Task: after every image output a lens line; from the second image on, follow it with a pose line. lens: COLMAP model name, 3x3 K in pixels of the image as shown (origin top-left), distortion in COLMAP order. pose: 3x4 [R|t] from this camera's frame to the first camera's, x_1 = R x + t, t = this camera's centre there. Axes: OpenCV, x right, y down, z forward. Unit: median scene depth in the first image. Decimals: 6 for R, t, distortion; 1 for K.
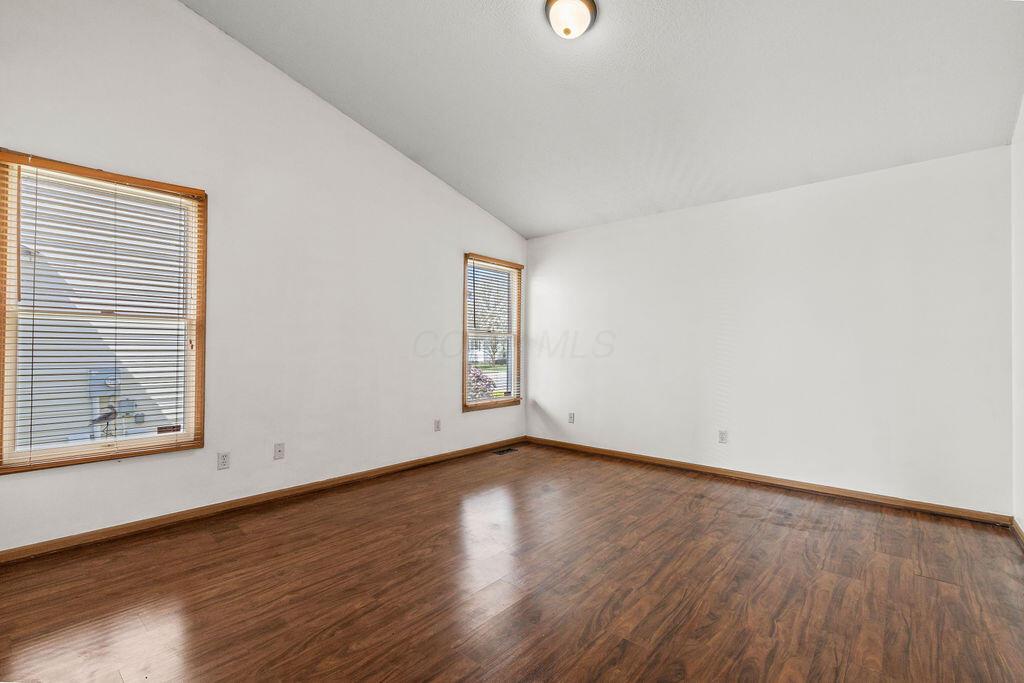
lens RADIAL K [[448.1, 0, 512.0], [0, 448.1, 342.8], [0, 0, 1]] dist [0.002832, -0.000964]
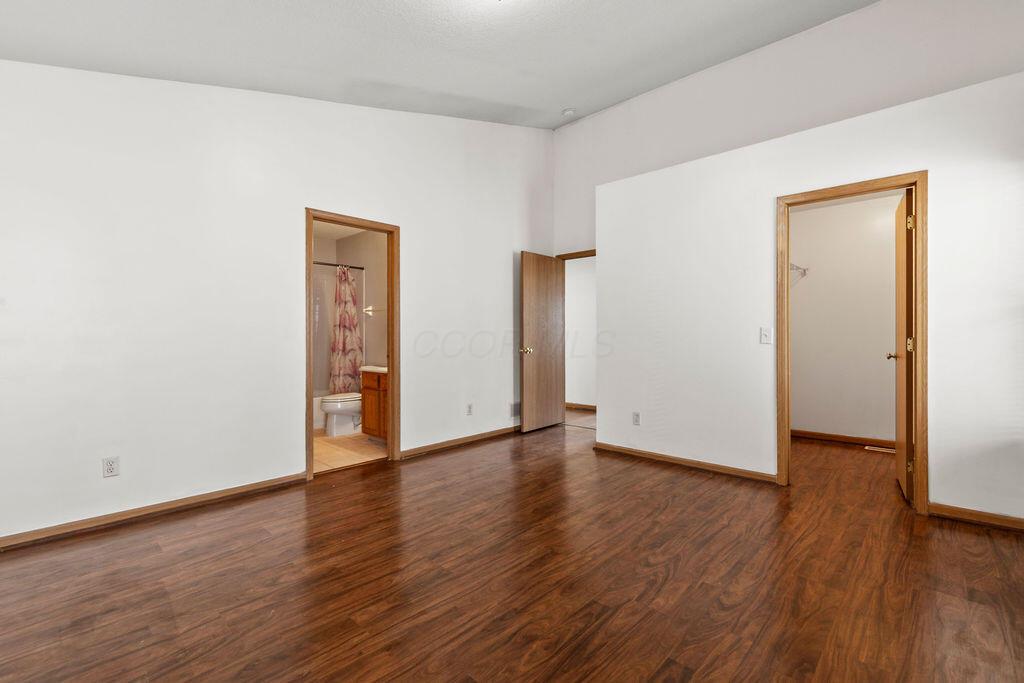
lens RADIAL K [[448.1, 0, 510.7], [0, 448.1, 340.5], [0, 0, 1]] dist [0.002832, -0.000964]
pose [[-0.998967, -0.002291, 0.045394, 0.054785], [-0.002391, 0.999995, -0.002131, 0.029574], [-0.045389, -0.002237, -0.998967, 1.920234]]
